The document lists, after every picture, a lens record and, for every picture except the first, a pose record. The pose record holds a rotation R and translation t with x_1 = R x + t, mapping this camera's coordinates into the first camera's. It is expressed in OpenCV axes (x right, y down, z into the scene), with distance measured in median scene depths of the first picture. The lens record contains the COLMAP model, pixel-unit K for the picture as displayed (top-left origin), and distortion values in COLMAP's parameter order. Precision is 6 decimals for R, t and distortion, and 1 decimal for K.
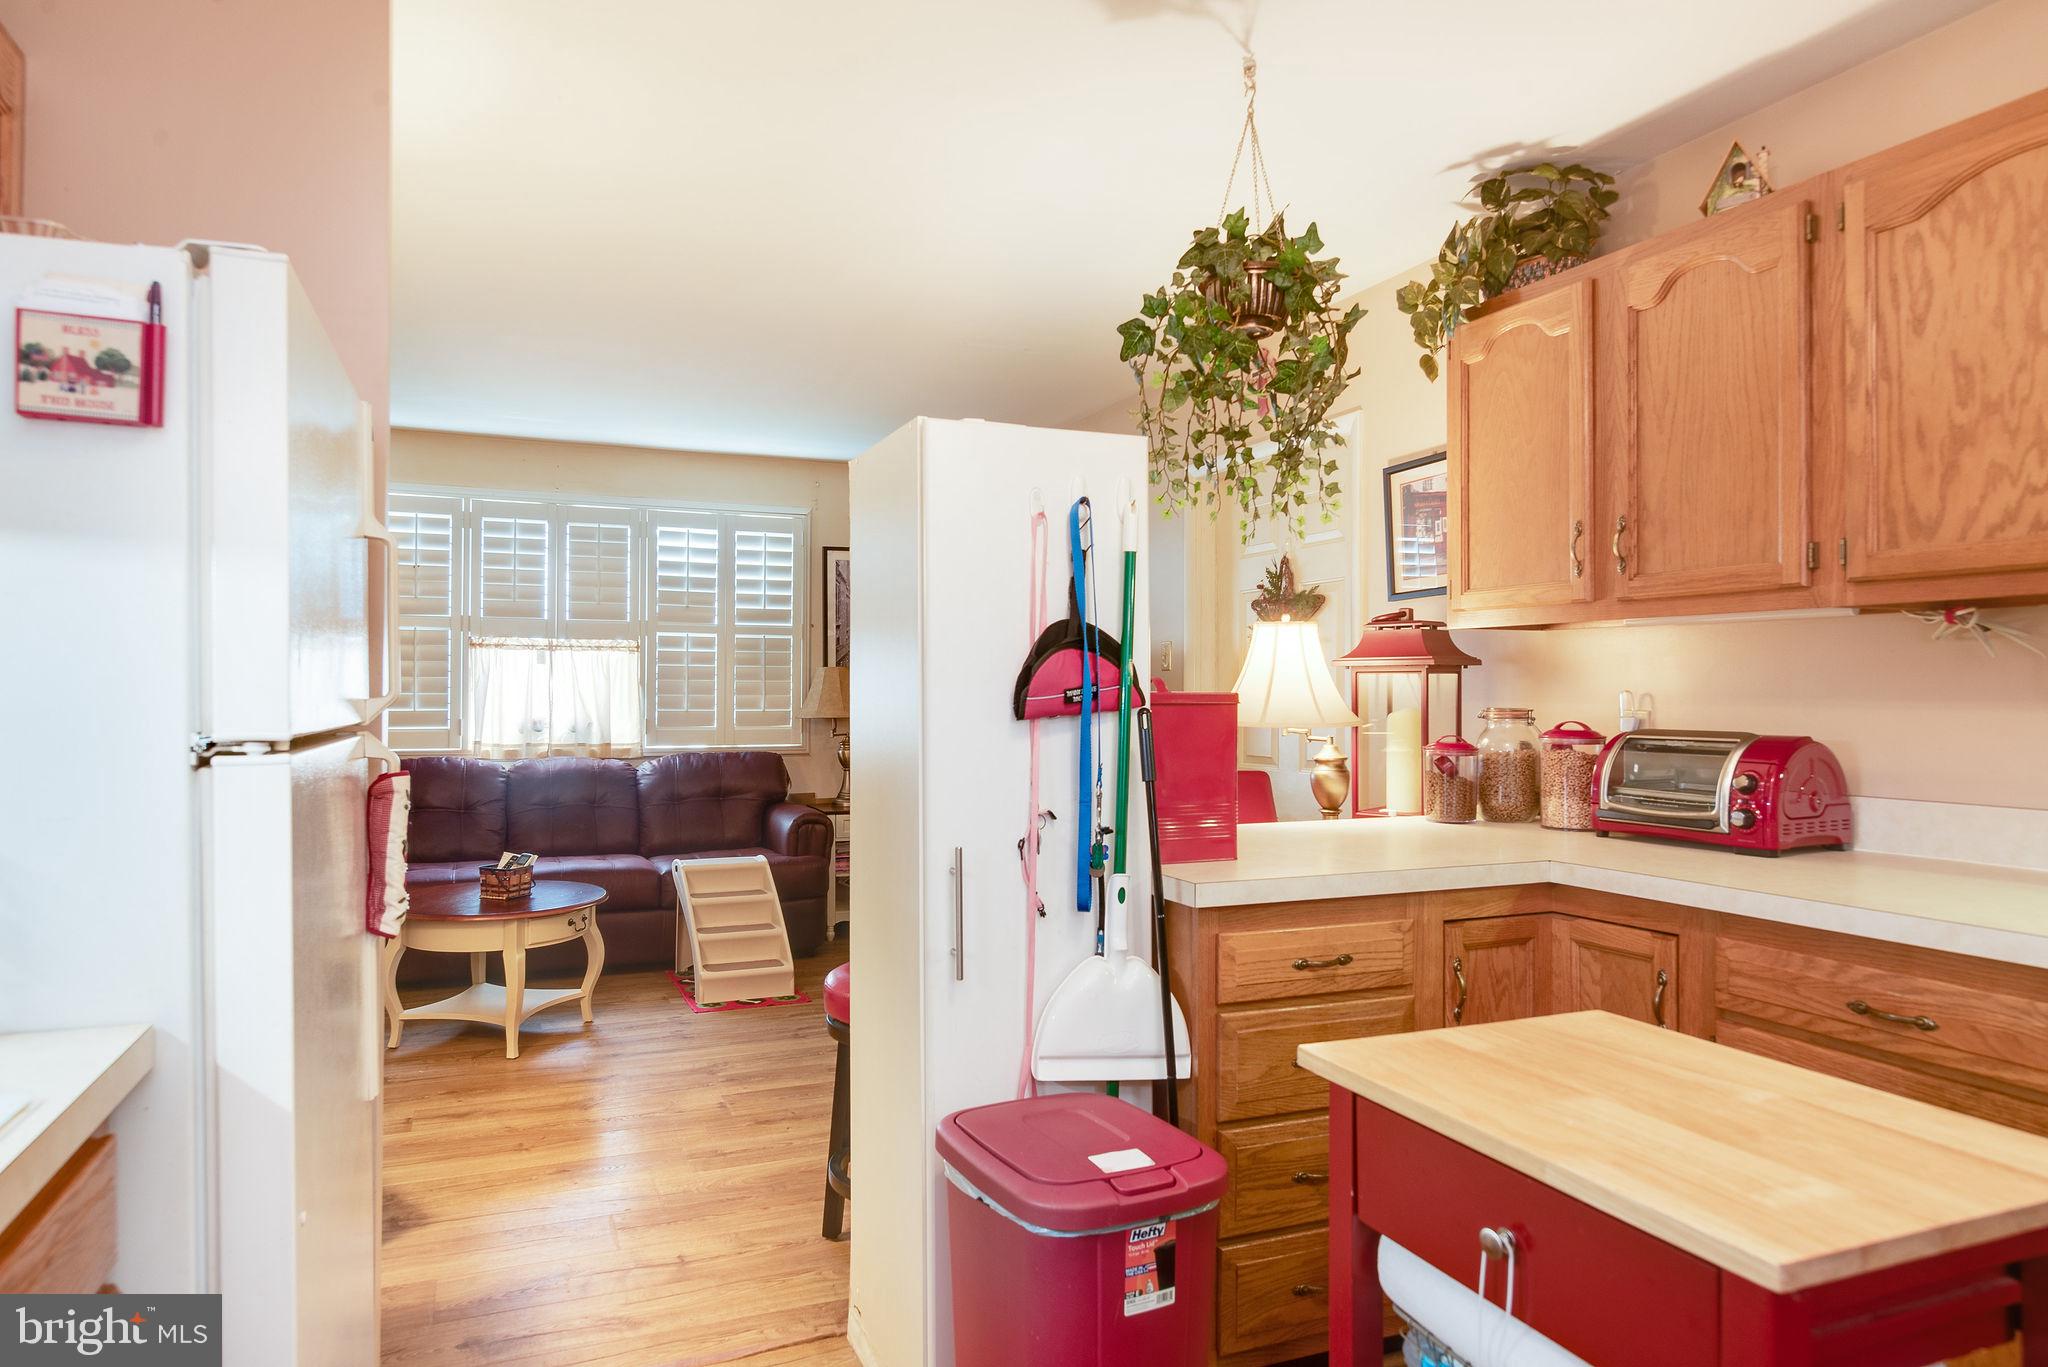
lens RADIAL K [[1200.3, 0, 1012.5], [0, 1200.3, 679.7], [0, 0, 1]] dist [0.002599, -0.001871]
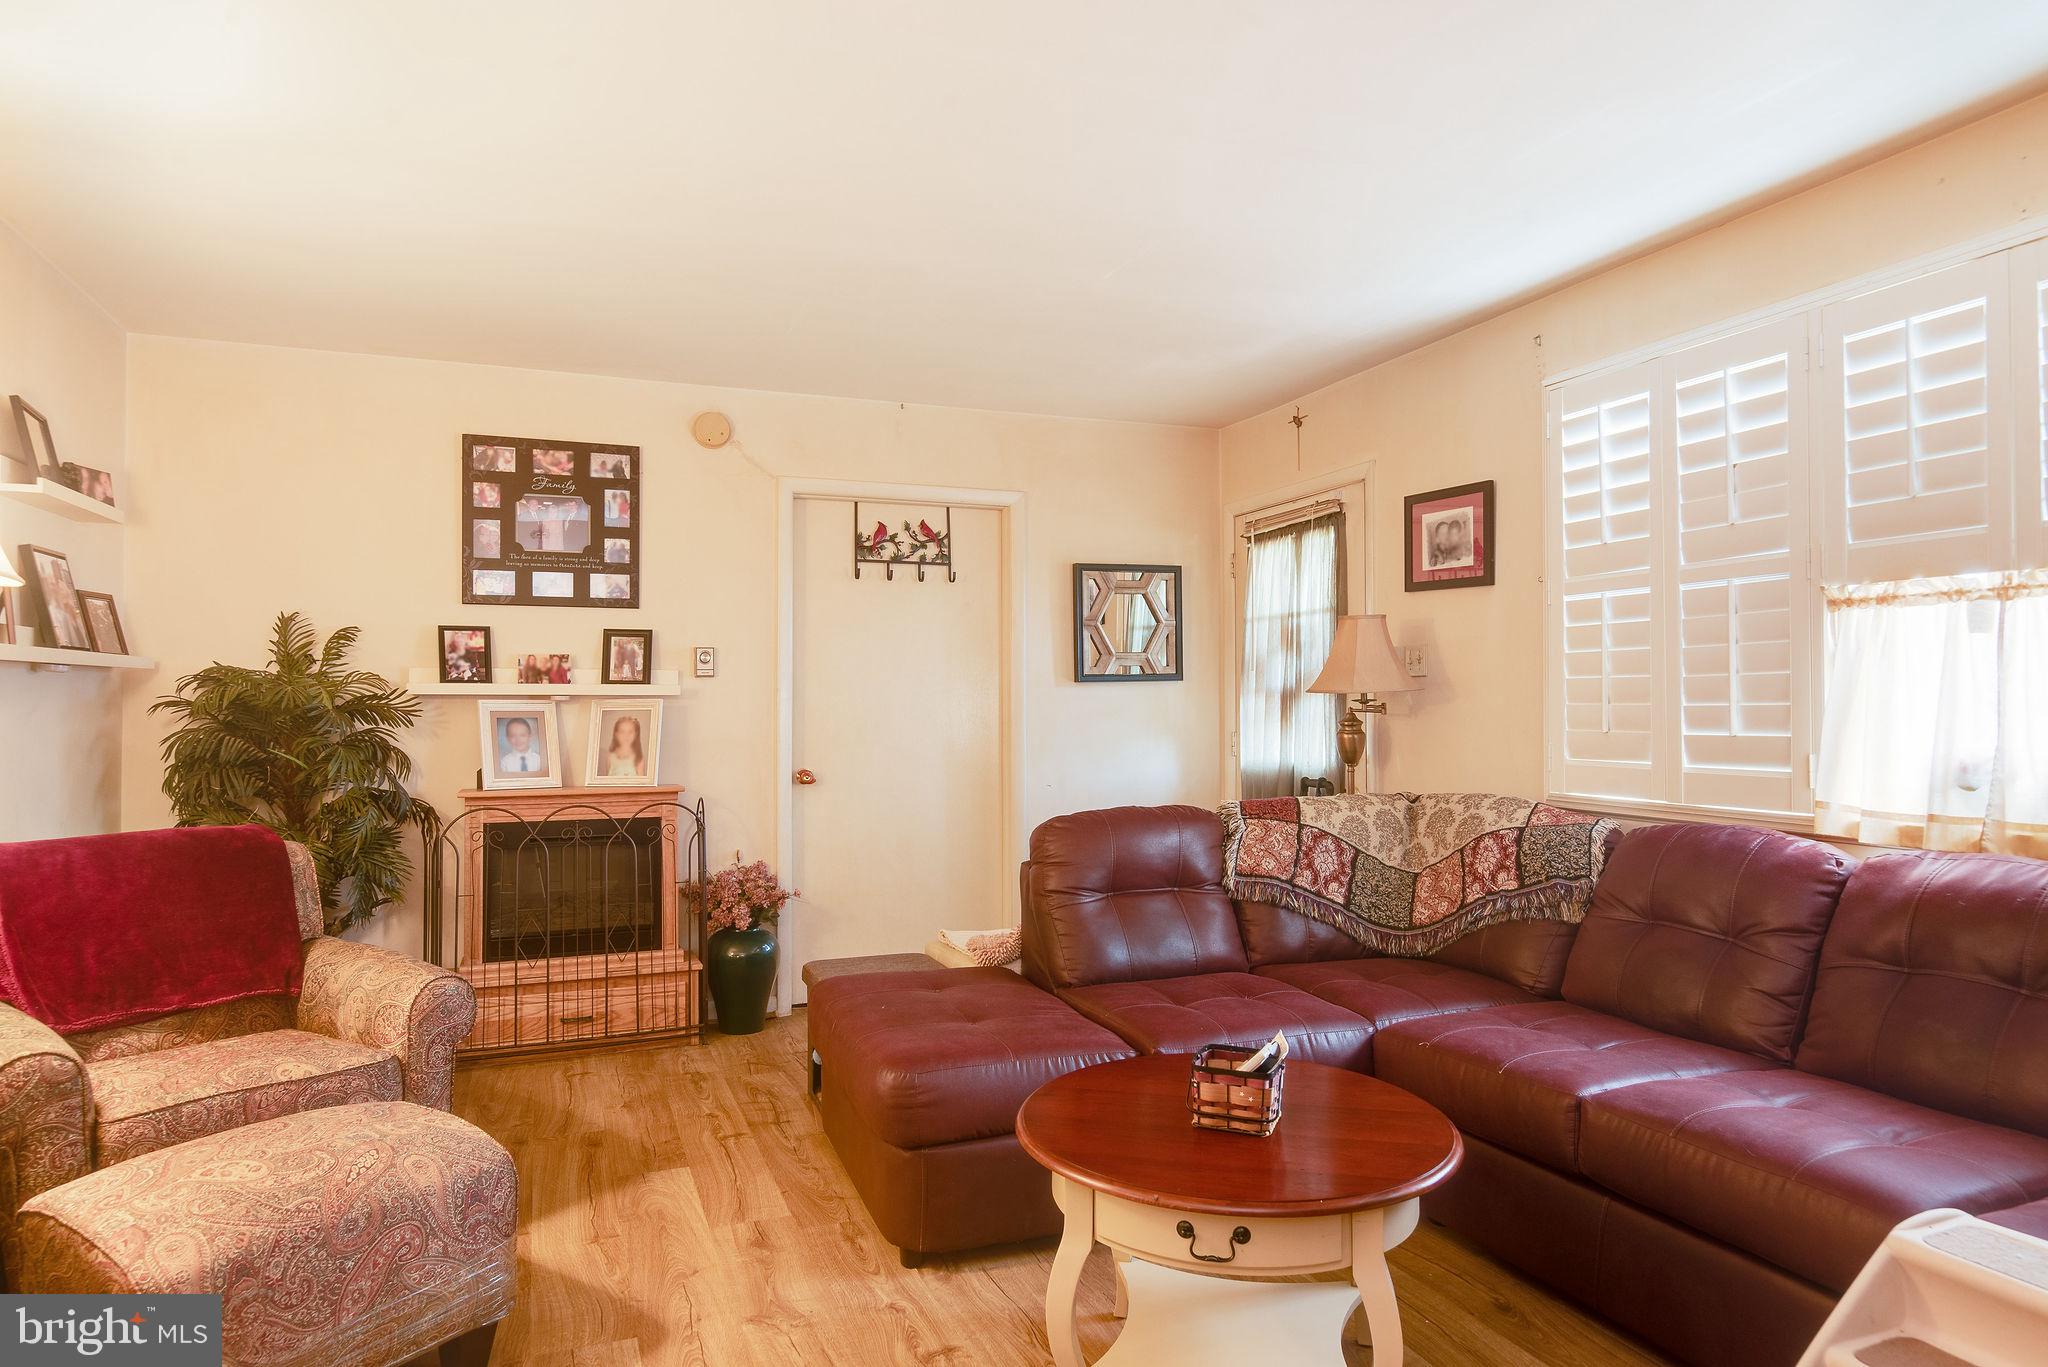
lens RADIAL K [[1200.3, 0, 1012.5], [0, 1200.3, 679.7], [0, 0, 1]] dist [0.002599, -0.001871]
pose [[-0.039508, -0.027974, -0.998828, 0.049030], [0.012550, 0.999515, -0.028489, 0.011722], [0.999140, -0.013661, -0.039138, 0.679251]]
